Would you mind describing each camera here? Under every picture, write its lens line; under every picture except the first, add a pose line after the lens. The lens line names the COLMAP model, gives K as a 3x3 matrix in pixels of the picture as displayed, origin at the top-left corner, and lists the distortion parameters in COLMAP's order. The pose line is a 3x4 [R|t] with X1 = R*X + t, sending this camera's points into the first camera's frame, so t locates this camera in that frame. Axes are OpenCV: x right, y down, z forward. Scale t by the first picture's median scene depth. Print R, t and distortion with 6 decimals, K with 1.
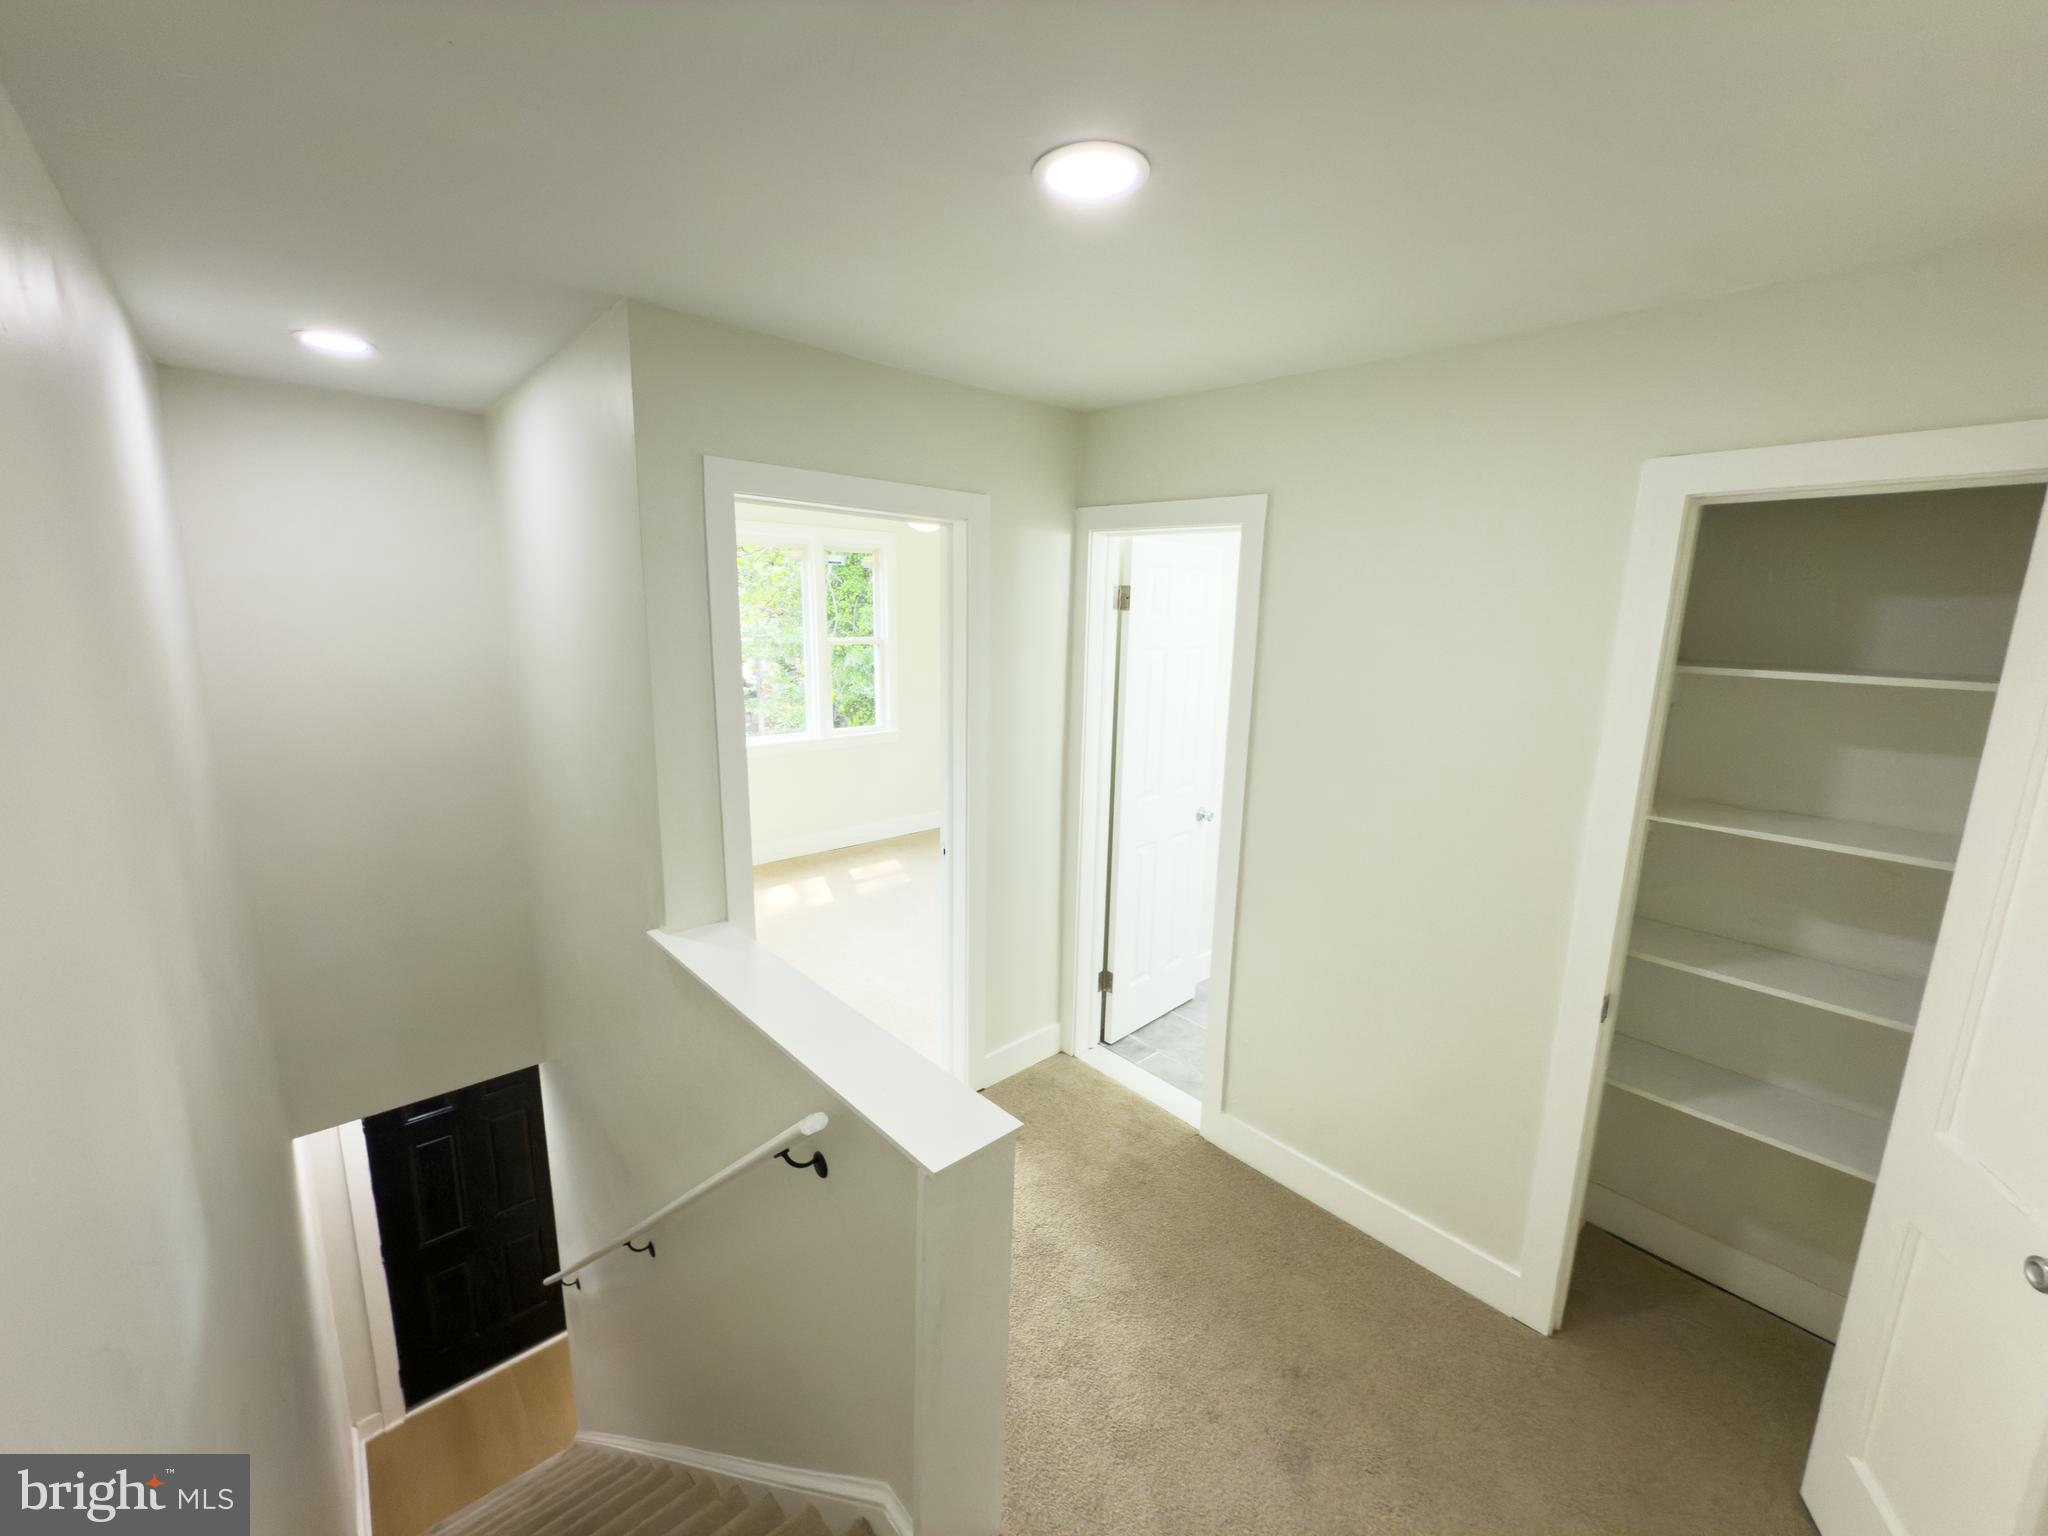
lens RADIAL K [[814.6, 0, 1021.7], [0, 814.6, 765.6], [0, 0, 1]] dist [-0.000529, 0.000366]
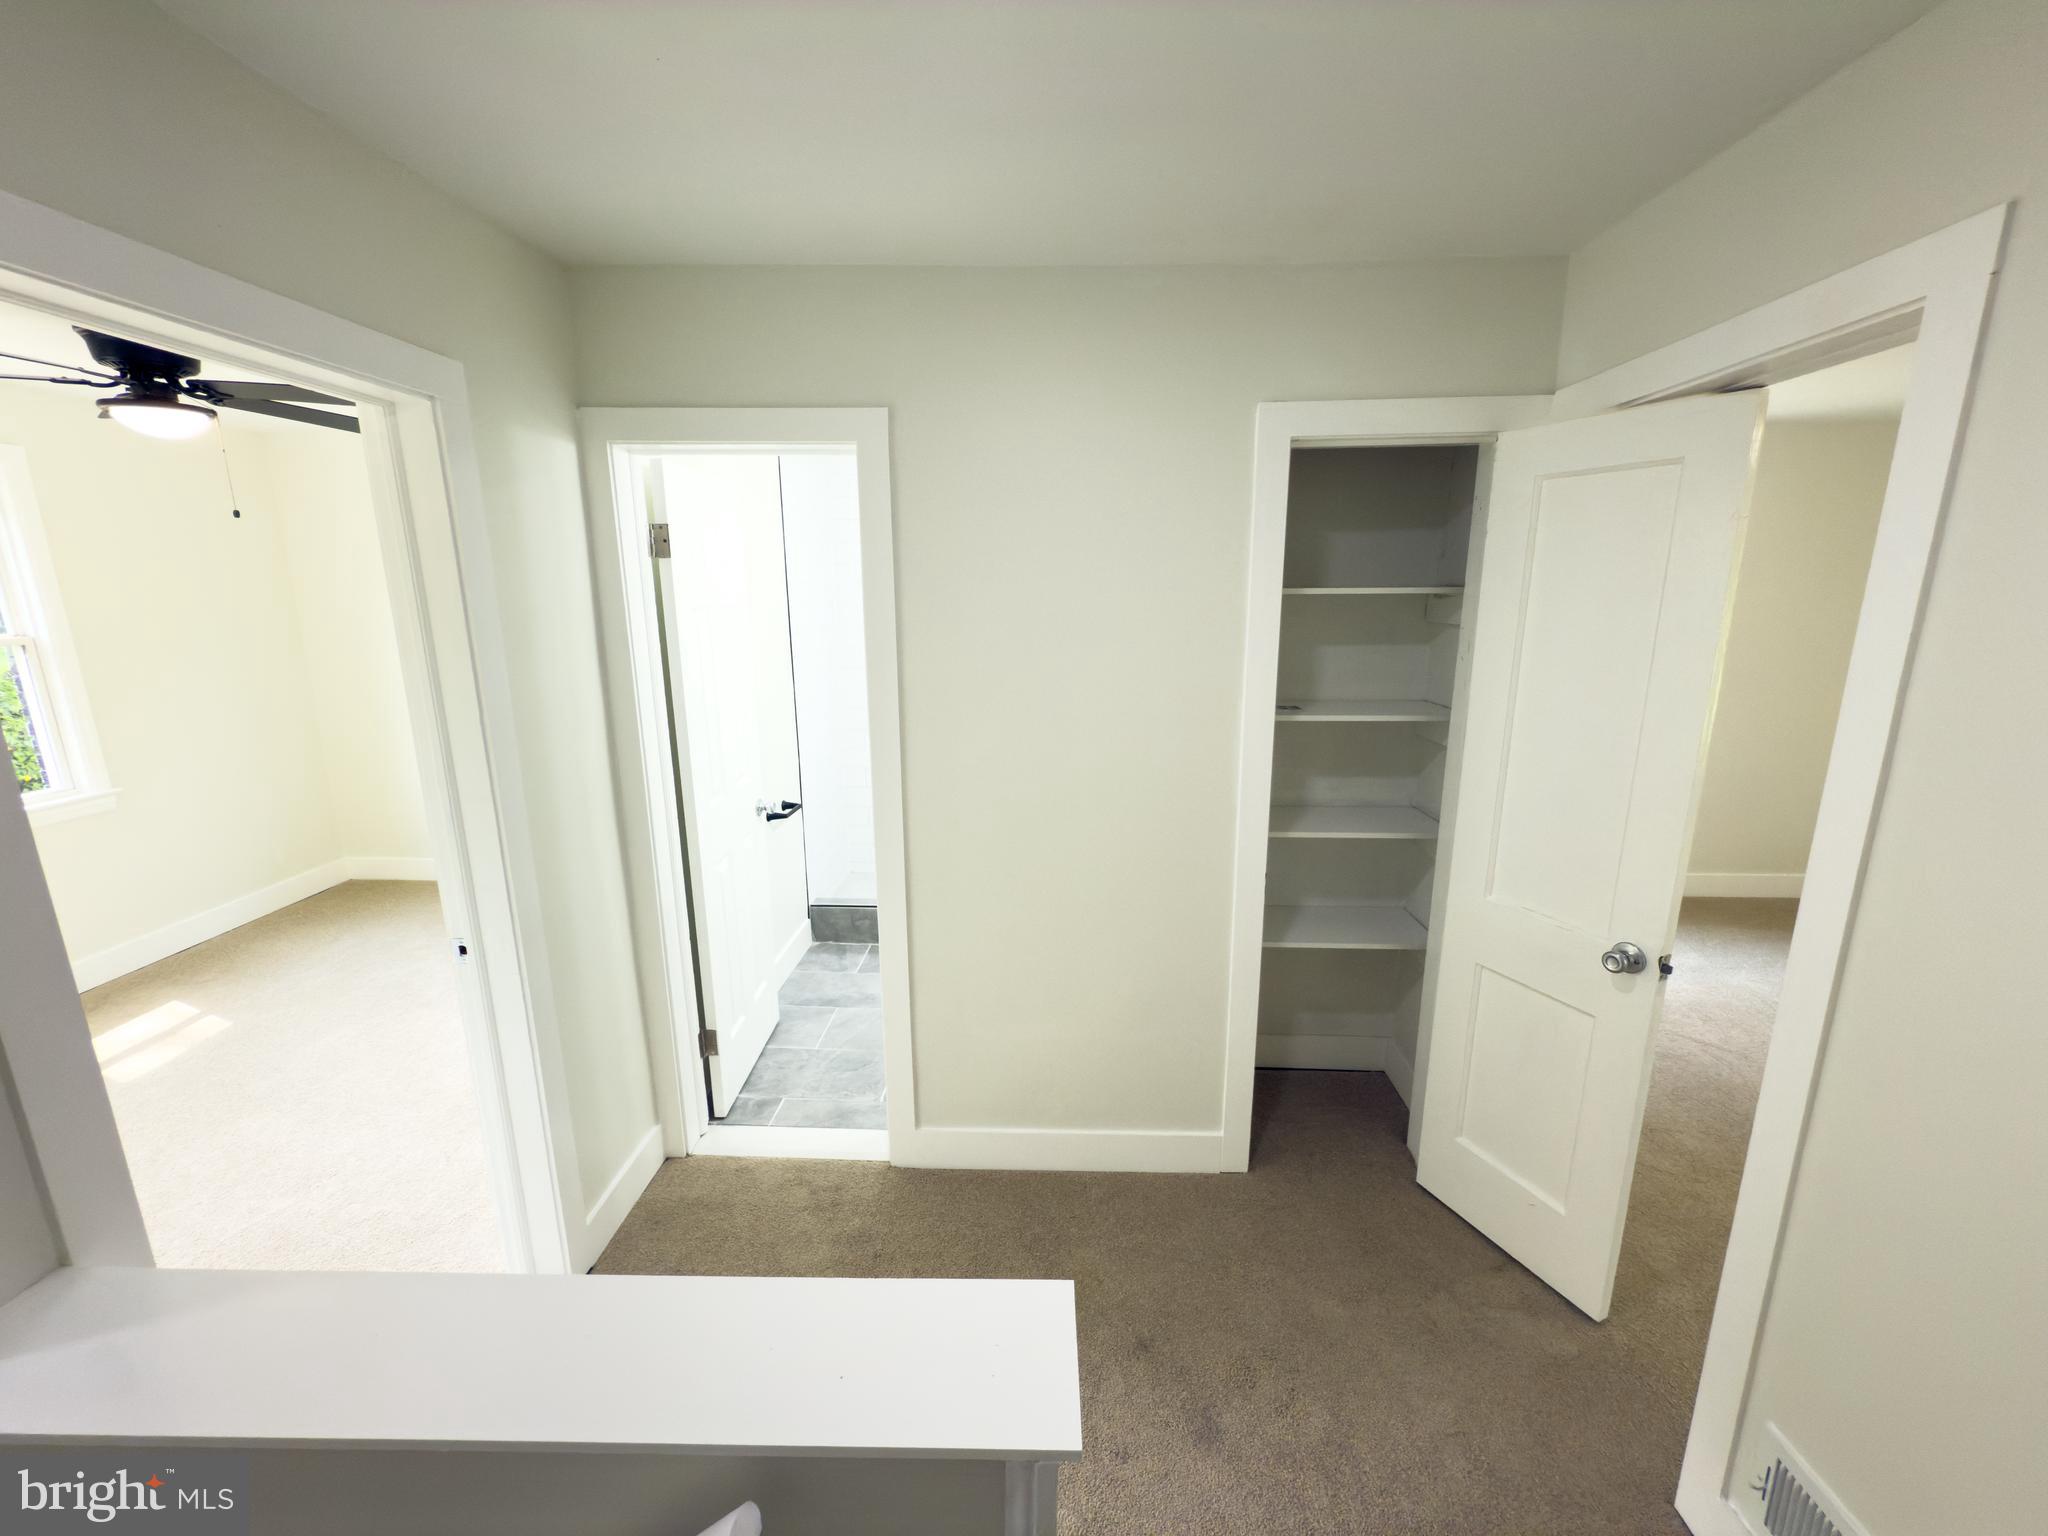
lens RADIAL K [[814.6, 0, 1021.7], [0, 814.6, 765.6], [0, 0, 1]] dist [-0.000529, 0.000366]
pose [[0.700971, -0.178716, 0.690435, -0.201948], [0.159834, 0.982835, 0.092130, -0.021305], [-0.695049, 0.045774, 0.717504, 0.259607]]
